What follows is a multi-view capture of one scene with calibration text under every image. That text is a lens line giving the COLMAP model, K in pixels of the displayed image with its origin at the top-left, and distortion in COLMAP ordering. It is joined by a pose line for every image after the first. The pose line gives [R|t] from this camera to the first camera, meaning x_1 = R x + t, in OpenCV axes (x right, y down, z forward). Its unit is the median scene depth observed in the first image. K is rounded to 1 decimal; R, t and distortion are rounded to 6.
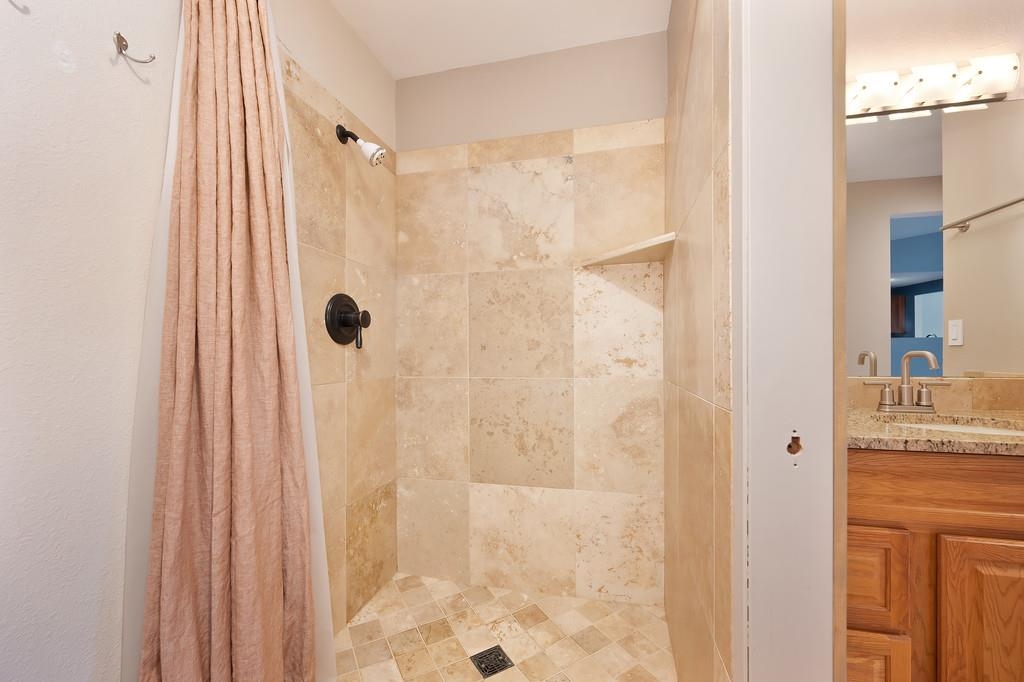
lens RADIAL K [[407.2, 0, 535.0], [0, 407.2, 349.3], [0, 0, 1]] dist [0.011479, -0.000088]
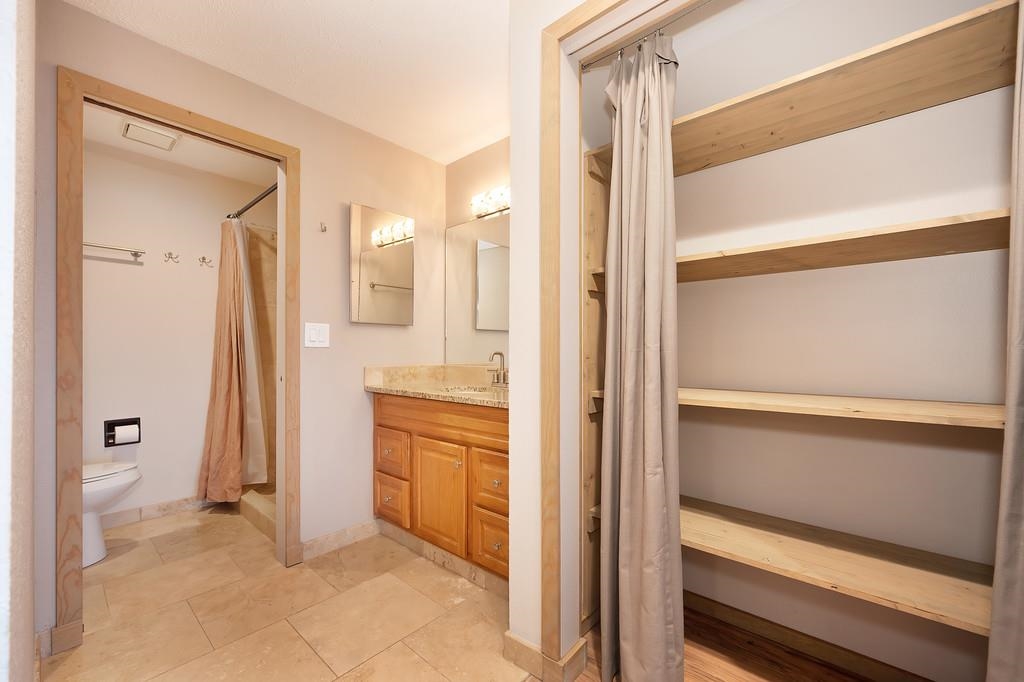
lens RADIAL K [[404.9, 0, 514.6], [0, 404.9, 344.1], [0, 0, 1]] dist [-0.001634, -0.000030]
pose [[0.883615, 0.001654, -0.468211, 2.337147], [-0.009374, 0.999856, -0.014158, -0.002524], [0.468120, 0.016900, 0.883503, -0.599343]]
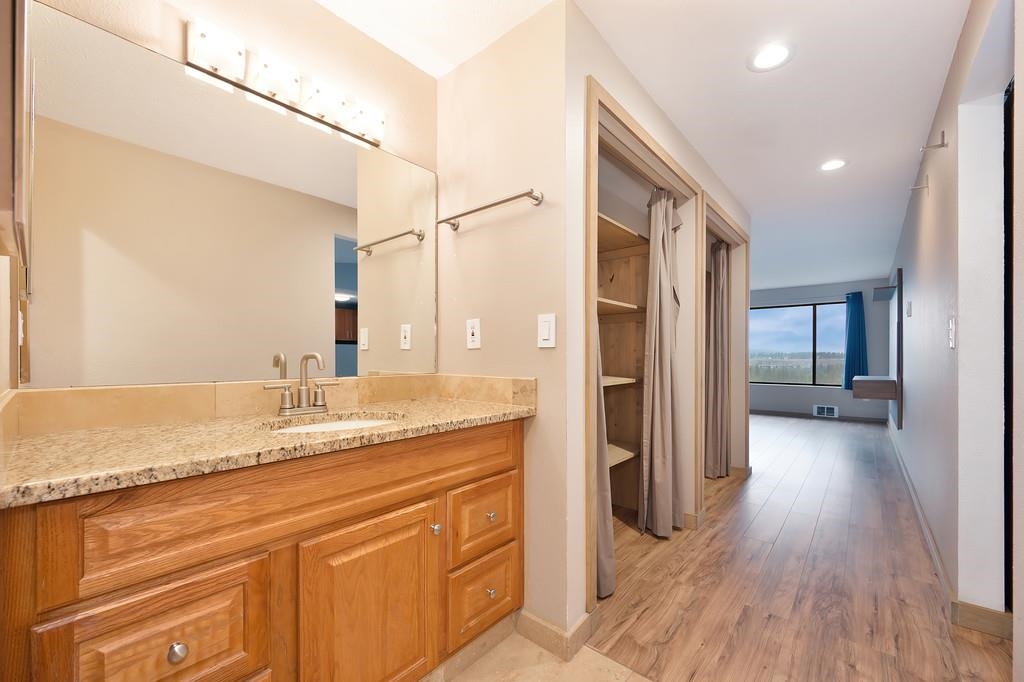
lens RADIAL K [[404.9, 0, 514.6], [0, 404.9, 344.1], [0, 0, 1]] dist [-0.001634, -0.000030]
pose [[0.481181, 0.031768, 0.876045, 0.381235], [-0.009341, 0.999472, -0.031114, 0.012191], [-0.876571, 0.006789, 0.481224, 0.105401]]
